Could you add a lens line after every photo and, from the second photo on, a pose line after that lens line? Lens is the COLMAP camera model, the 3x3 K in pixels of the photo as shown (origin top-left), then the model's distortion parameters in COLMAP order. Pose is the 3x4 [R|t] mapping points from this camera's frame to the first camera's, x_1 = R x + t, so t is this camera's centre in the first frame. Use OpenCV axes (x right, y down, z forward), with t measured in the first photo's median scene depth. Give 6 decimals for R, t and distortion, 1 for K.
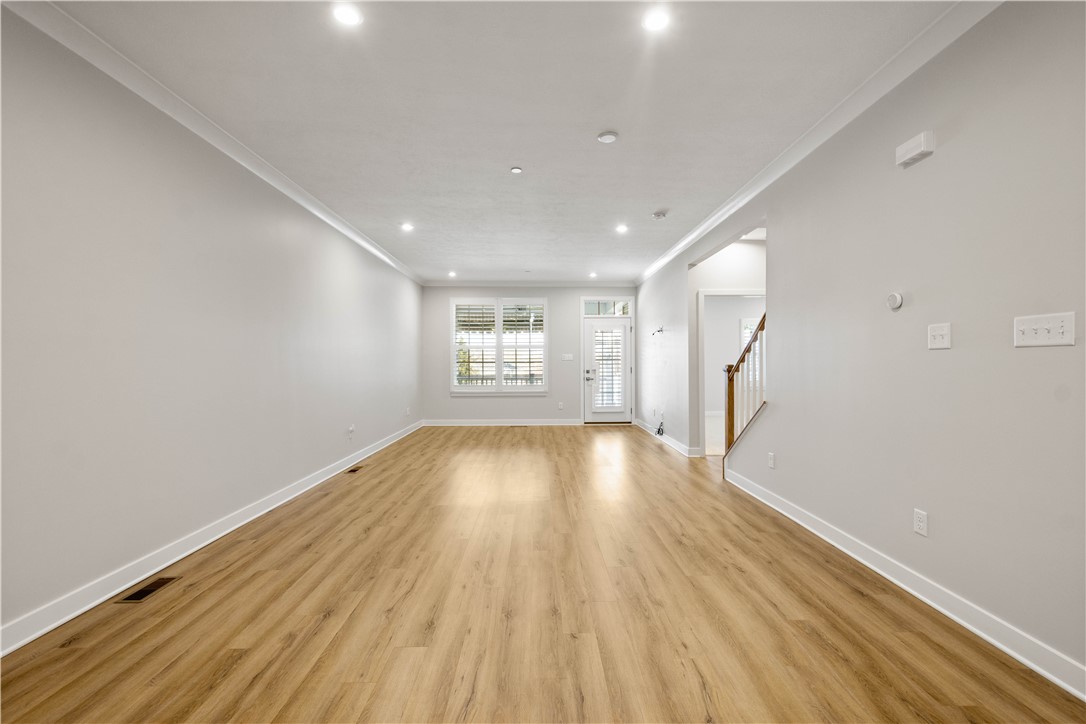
lens RADIAL K [[475.2, 0, 544.9], [0, 475.2, 365.6], [0, 0, 1]] dist [0.002629, 0.000112]
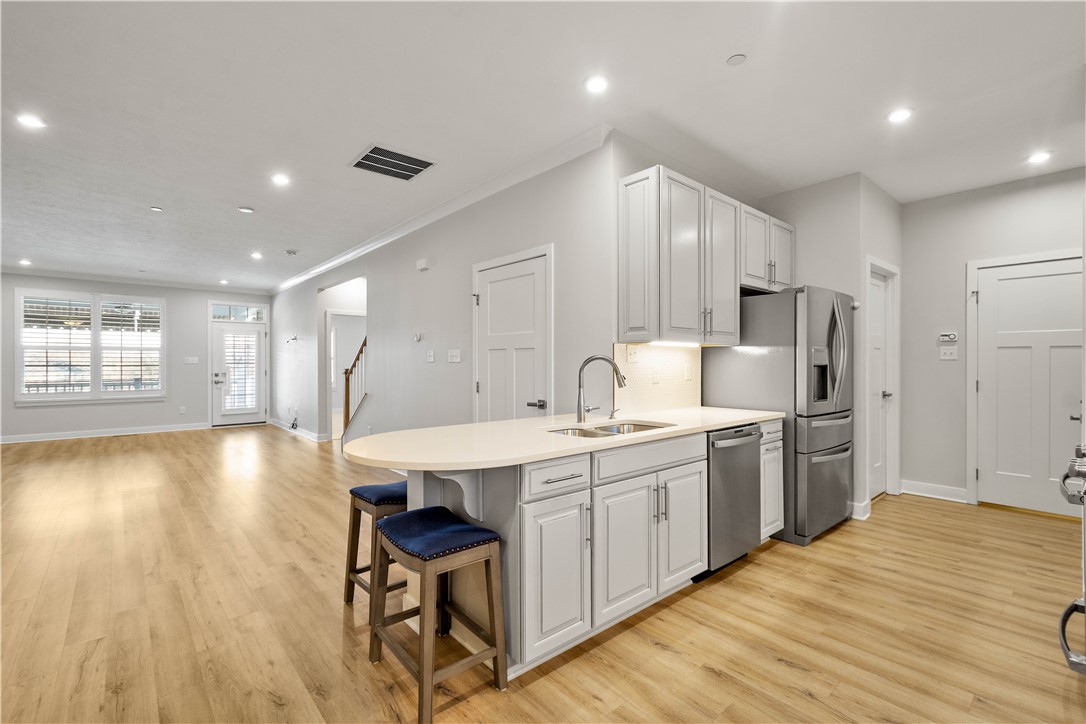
lens RADIAL K [[484.3, 0, 552.0], [0, 484.3, 363.3], [0, 0, 1]] dist [0.001748, -0.000073]
pose [[0.757089, 0.003513, 0.653302, -0.051273], [0.001547, 0.999973, -0.007169, -0.004381], [-0.653310, 0.006438, 0.757063, -0.293007]]
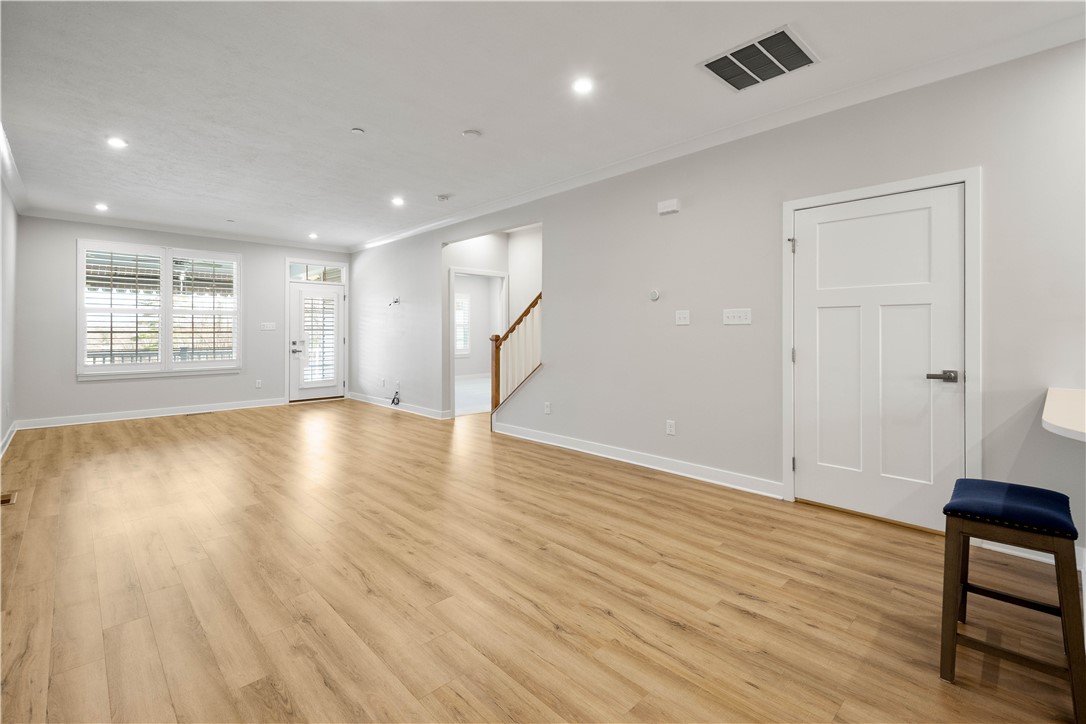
lens RADIAL K [[489.4, 0, 553.1], [0, 489.4, 329.3], [0, 0, 1]] dist [0.003599, 0.000225]
pose [[0.725805, 0.007476, 0.687859, -0.222574], [0.002629, 0.999903, -0.013642, 0.001081], [-0.687895, 0.011709, 0.725716, 0.008341]]
